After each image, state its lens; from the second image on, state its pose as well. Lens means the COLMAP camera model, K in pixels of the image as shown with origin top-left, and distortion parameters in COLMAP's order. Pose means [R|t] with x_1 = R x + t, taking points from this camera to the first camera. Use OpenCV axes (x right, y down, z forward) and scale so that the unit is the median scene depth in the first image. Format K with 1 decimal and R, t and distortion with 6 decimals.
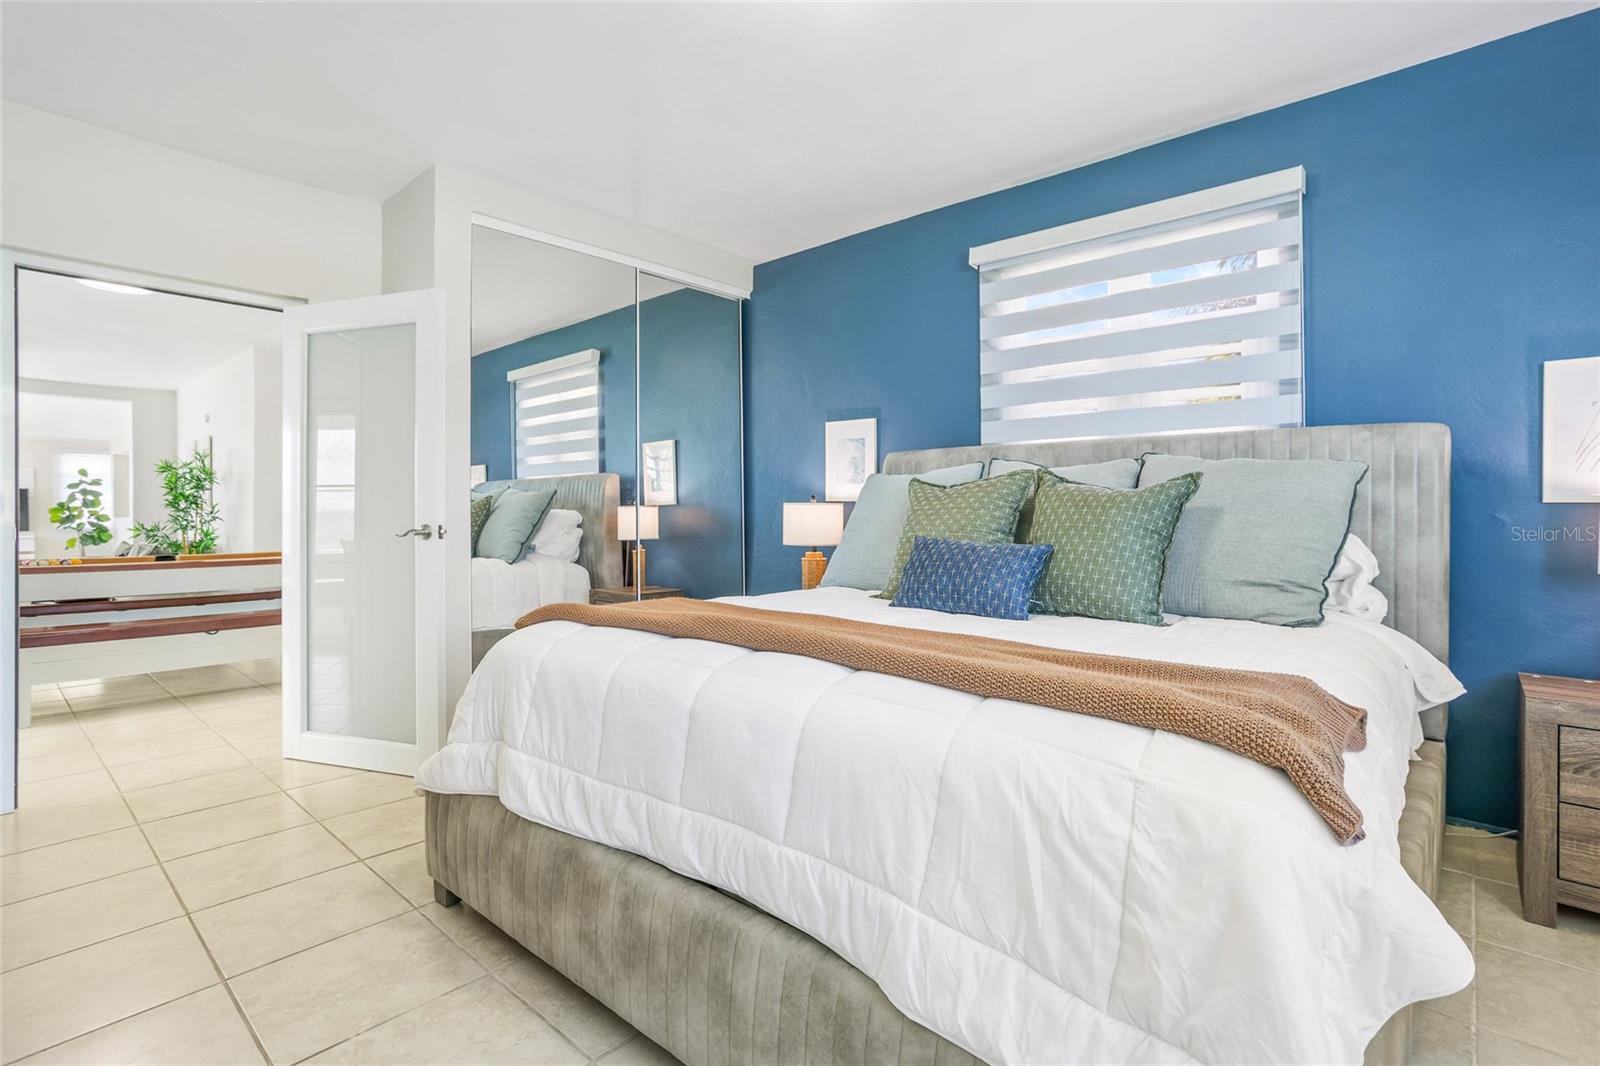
lens RADIAL K [[763.9, 0, 805.2], [0, 763.9, 512.3], [0, 0, 1]] dist [-0.027505, 0.007169]
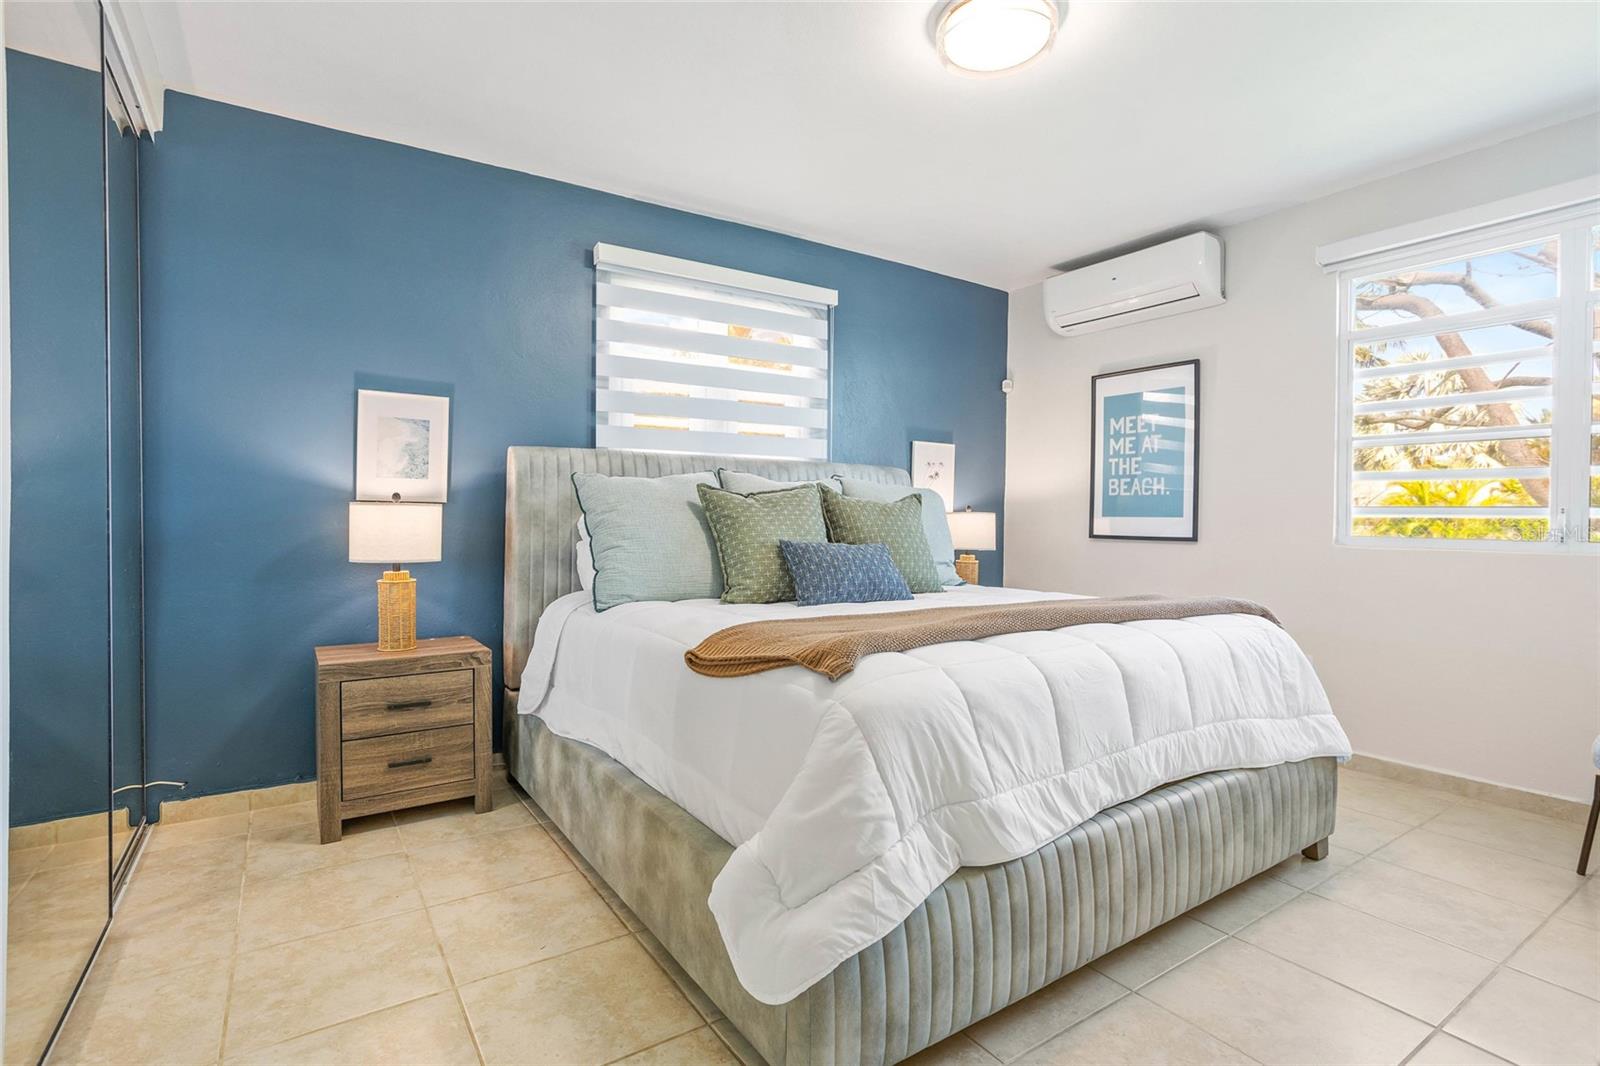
lens RADIAL K [[763.9, 0, 785.3], [0, 763.9, 529.5], [0, 0, 1]] dist [-0.027505, 0.007169]
pose [[0.274837, -0.015271, 0.961370, -0.650340], [-0.007110, 0.999814, 0.017914, -0.002972], [-0.961465, -0.011759, 0.274677, 0.507760]]
